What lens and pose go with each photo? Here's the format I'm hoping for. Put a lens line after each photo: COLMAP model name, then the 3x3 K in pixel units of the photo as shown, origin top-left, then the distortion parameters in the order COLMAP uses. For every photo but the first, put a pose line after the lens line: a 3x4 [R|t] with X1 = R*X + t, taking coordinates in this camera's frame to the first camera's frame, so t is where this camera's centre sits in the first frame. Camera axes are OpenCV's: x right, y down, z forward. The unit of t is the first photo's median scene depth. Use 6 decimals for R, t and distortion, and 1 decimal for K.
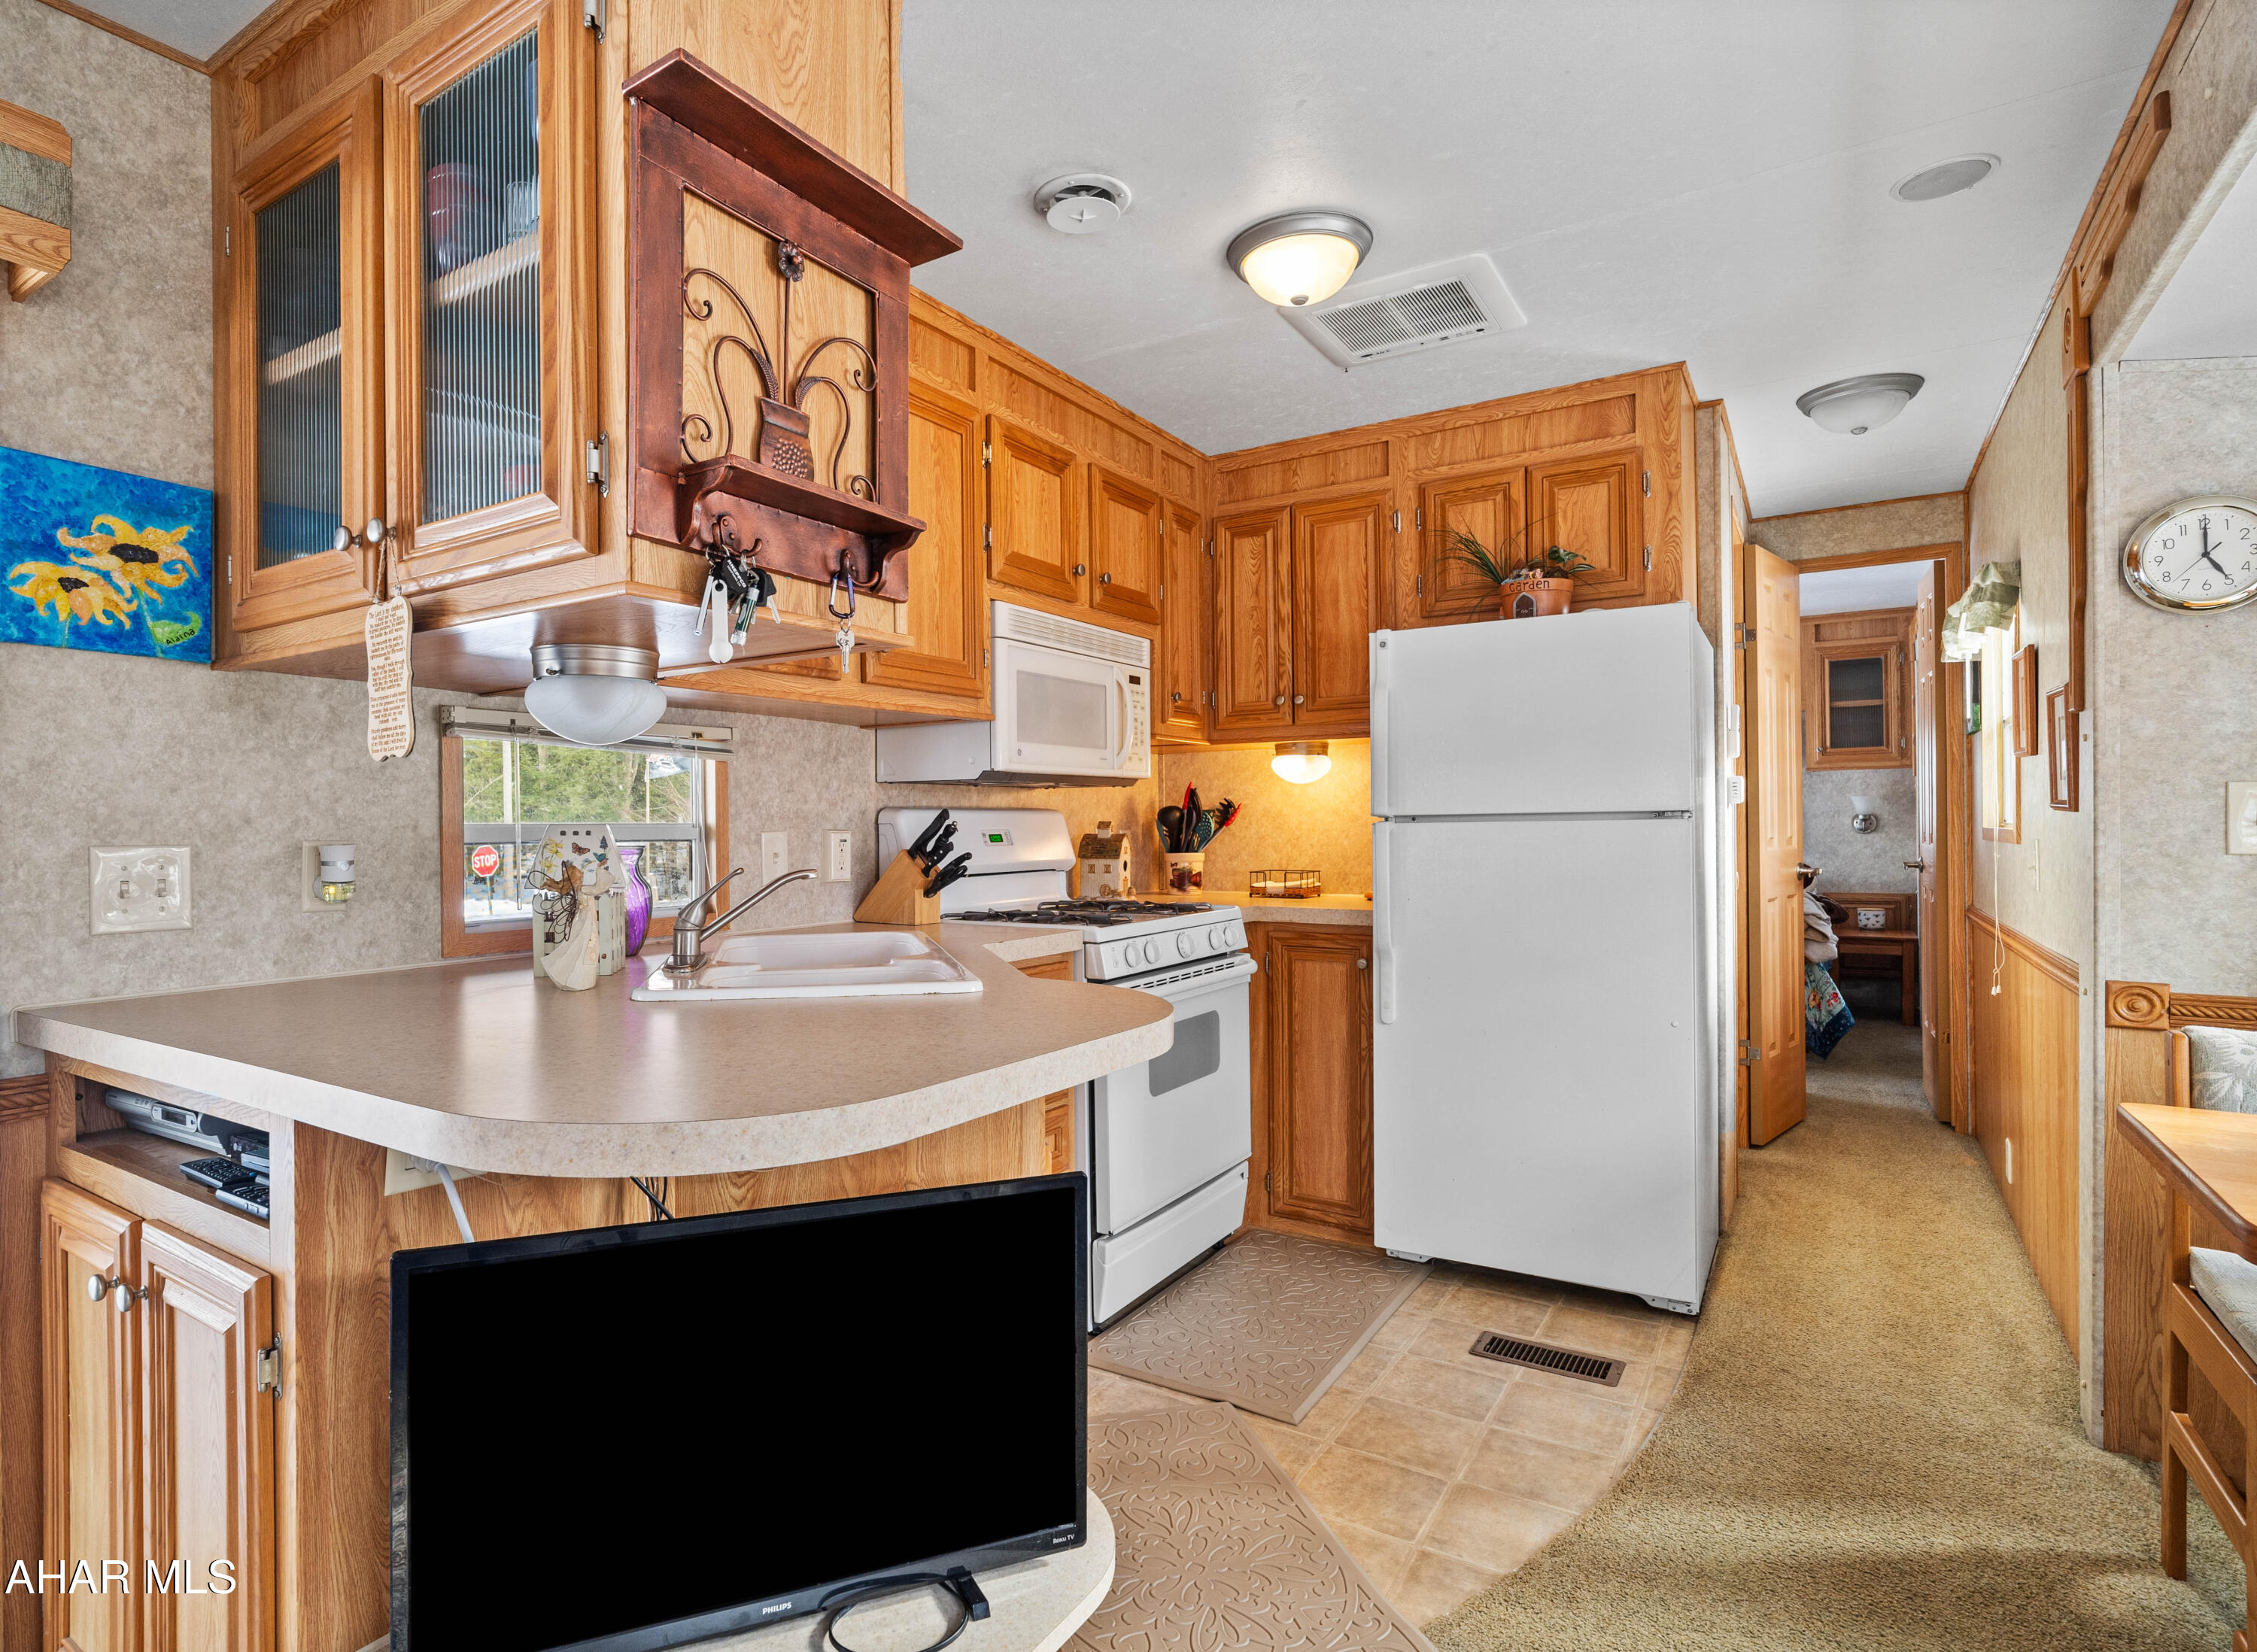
lens RADIAL K [[952.9, 0, 1216.3], [0, 952.9, 826.0], [0, 0, 1]] dist [-0.012084, 0.002082]
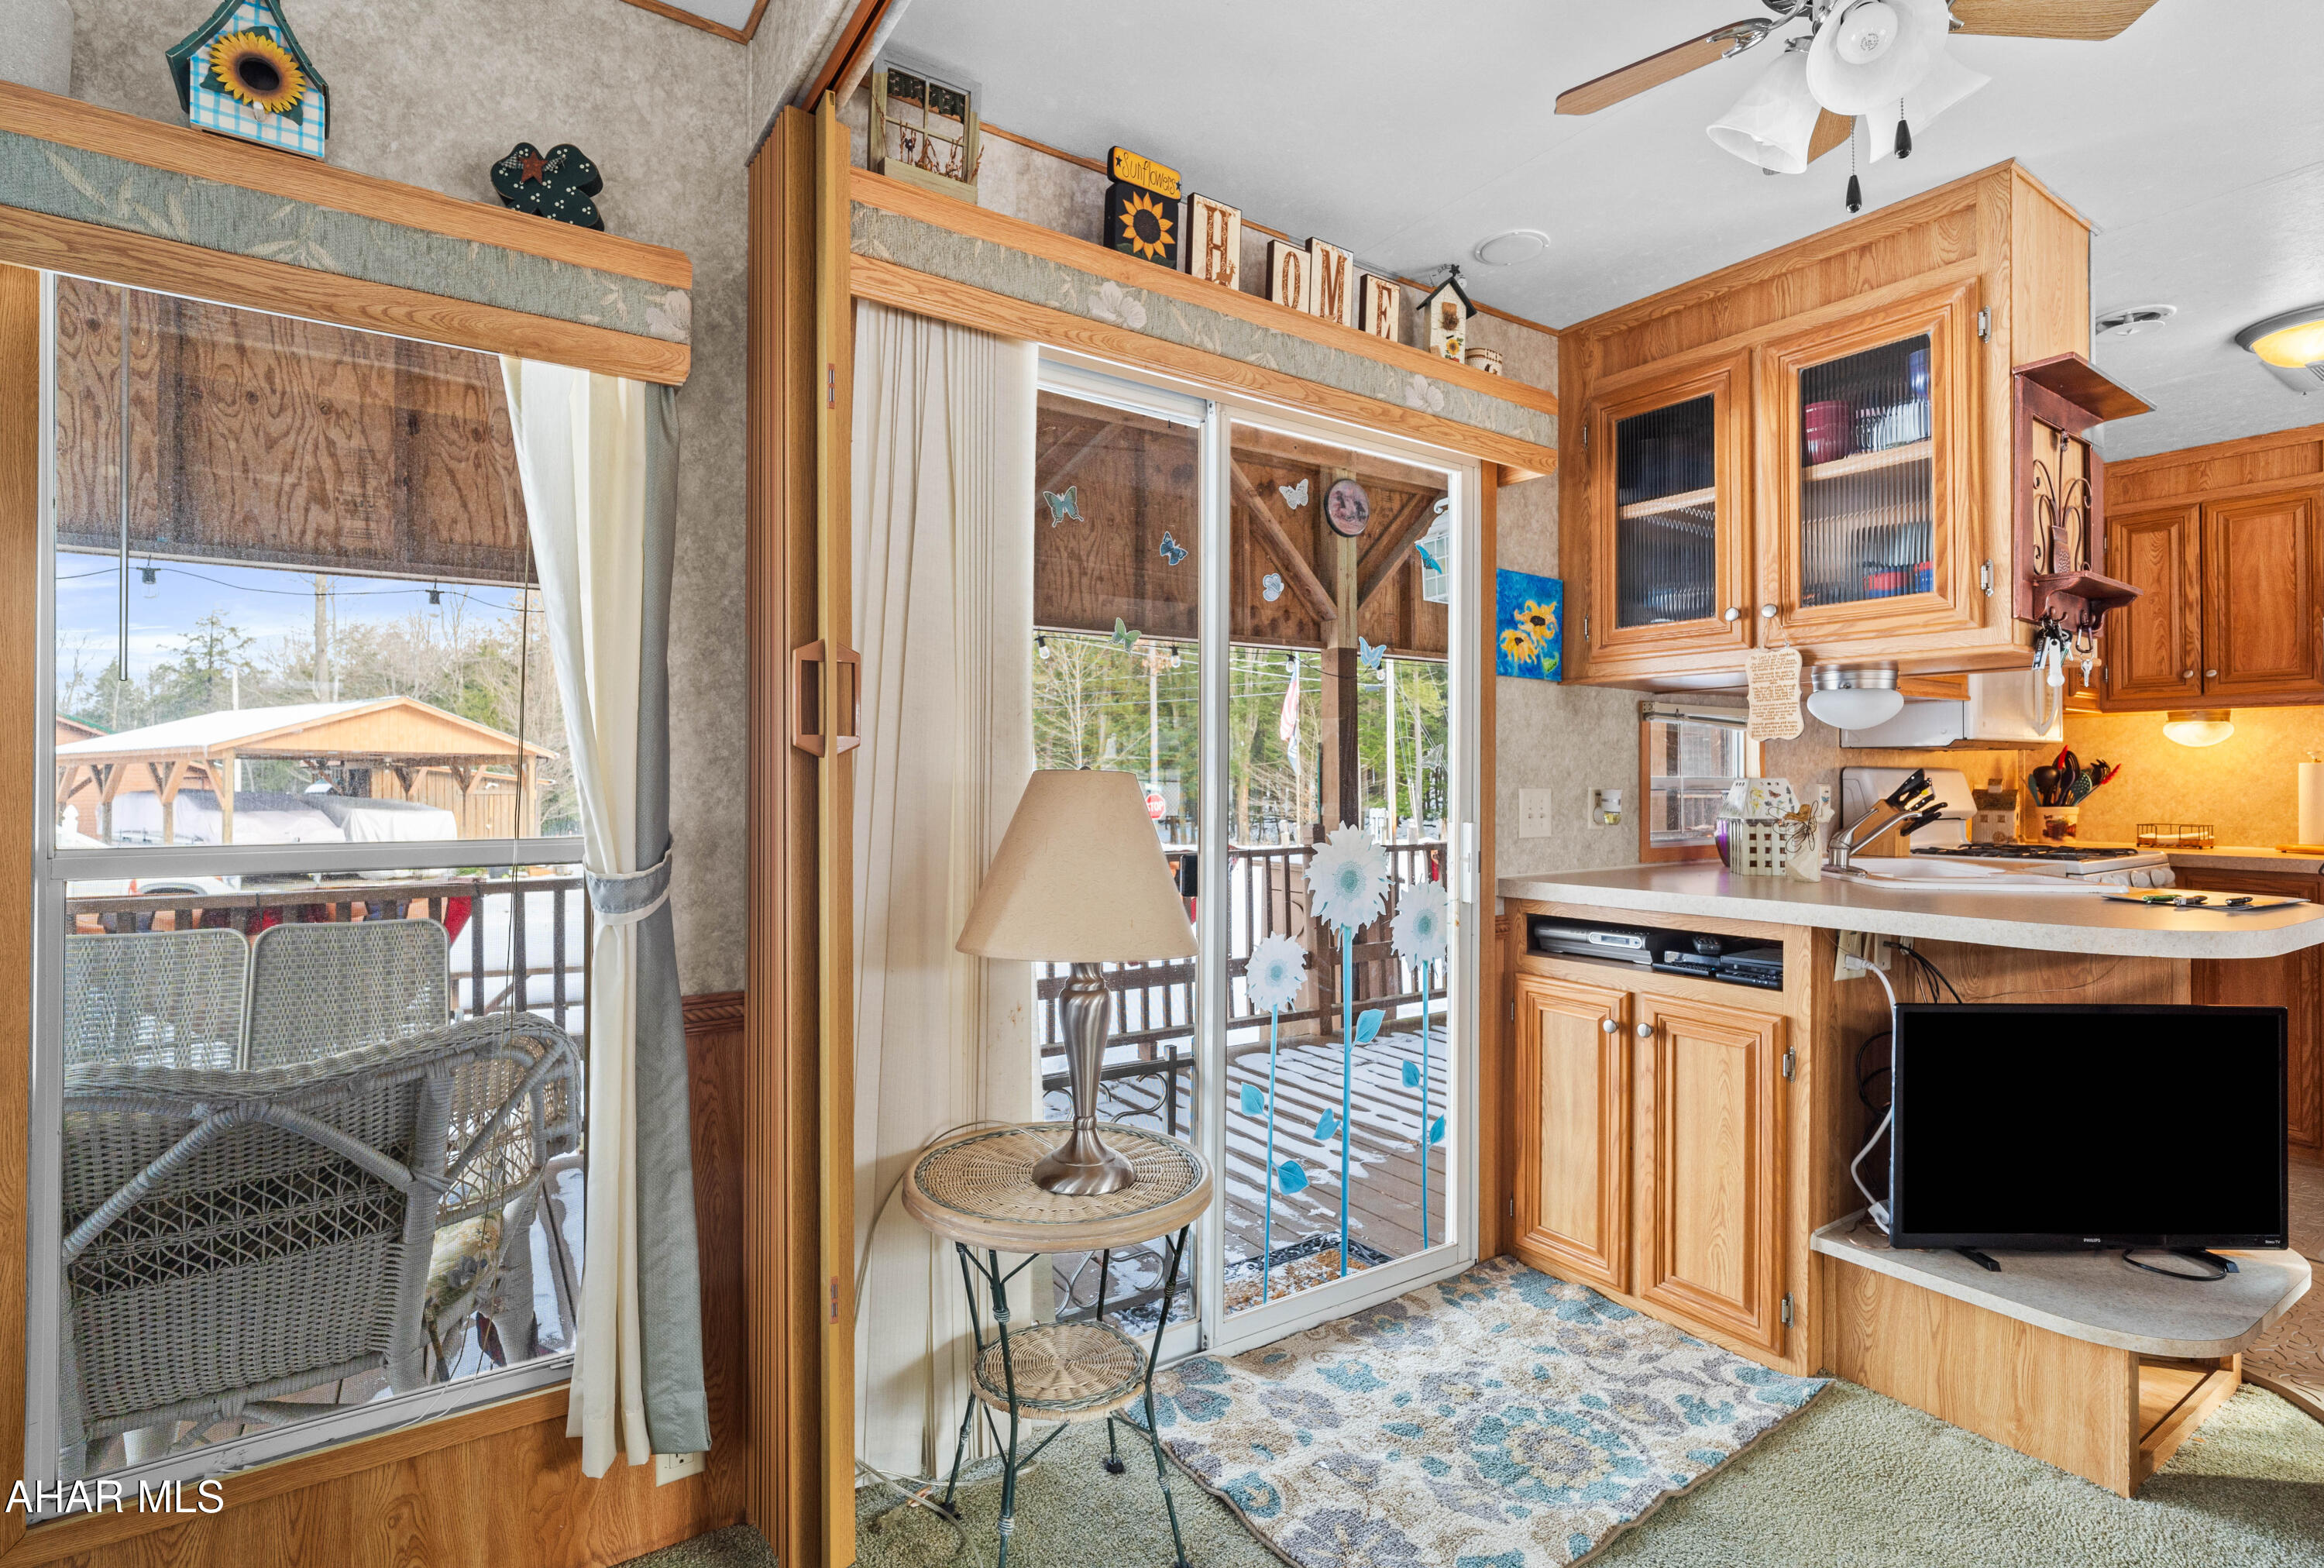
lens RADIAL K [[1119.9, 0, 1163.2], [0, 1119.9, 766.4], [0, 0, 1]] dist [-0.020574, 0.010168]
pose [[0.934368, 0.005566, -0.356267, -0.806574], [-0.010148, 0.999888, -0.010993, 0.007857], [0.356166, 0.013887, 0.934319, -0.901853]]
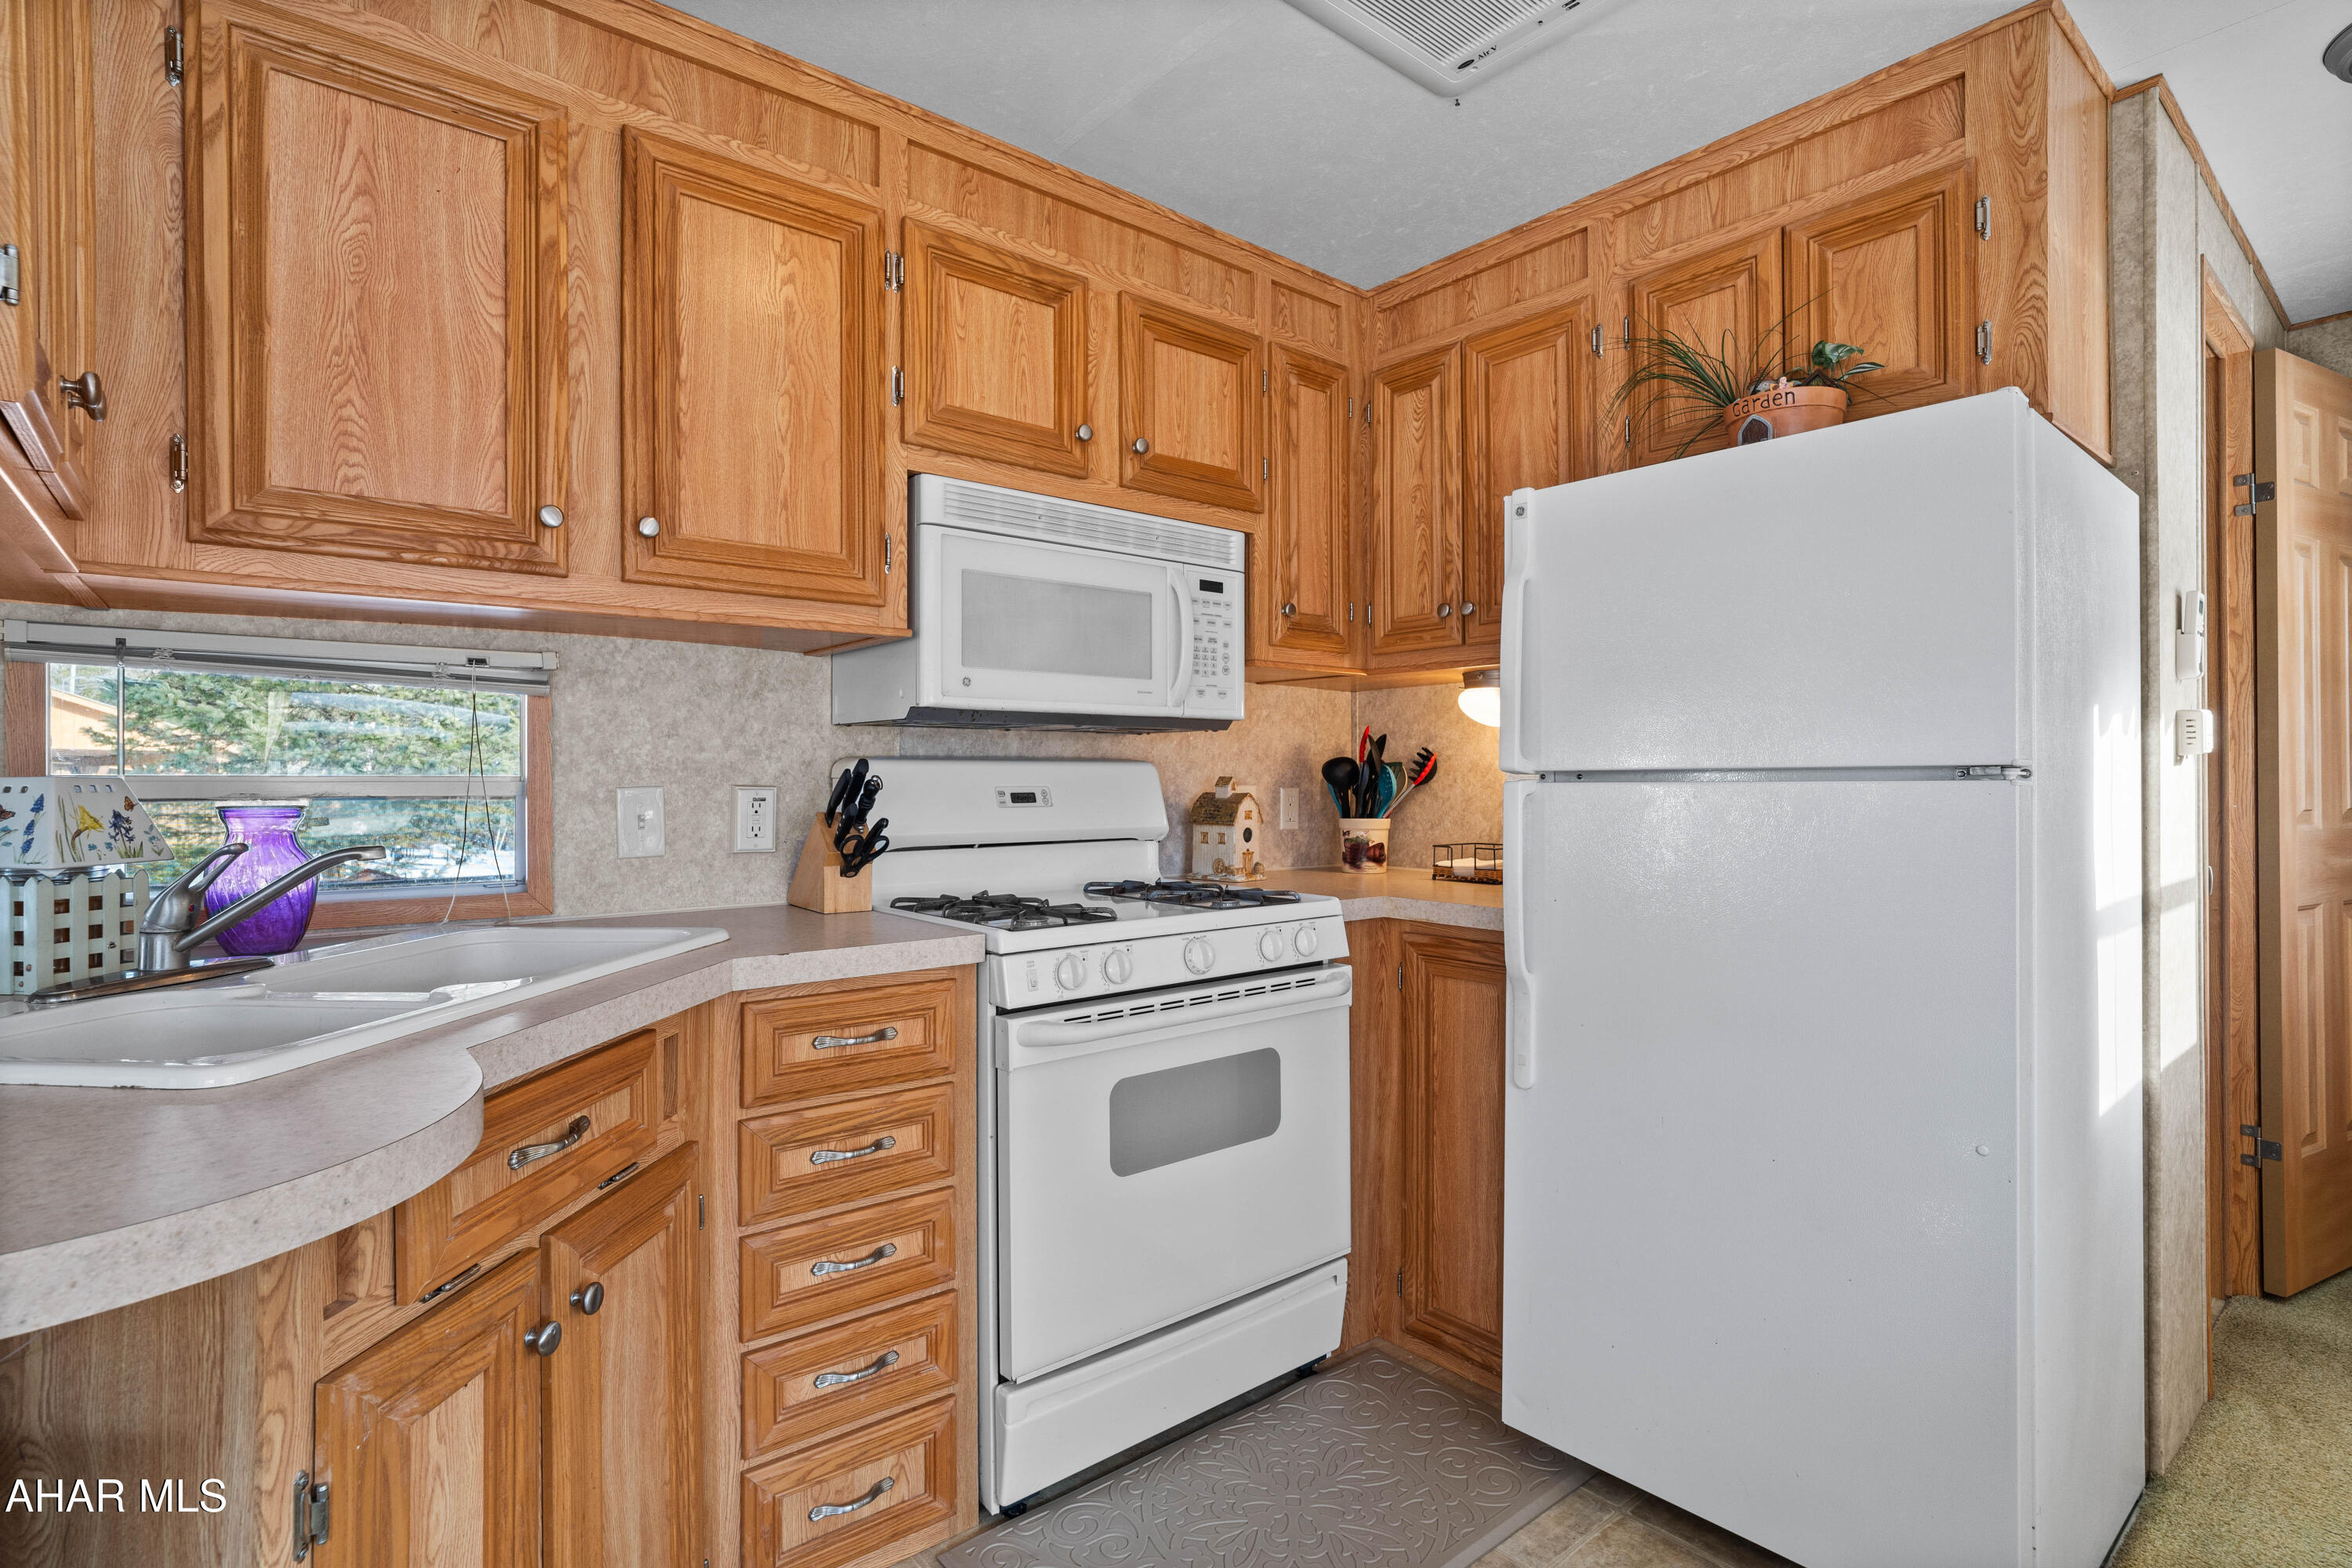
lens RADIAL K [[1133.3, 0, 1164.8], [0, 1133.3, 776.4], [0, 0, 1]] dist [-0.020574, 0.010168]
pose [[0.960935, 0.007159, -0.276681, 0.132842], [-0.008453, 0.999958, -0.003482, -0.002360], [0.276644, 0.005684, 0.960956, 0.154589]]
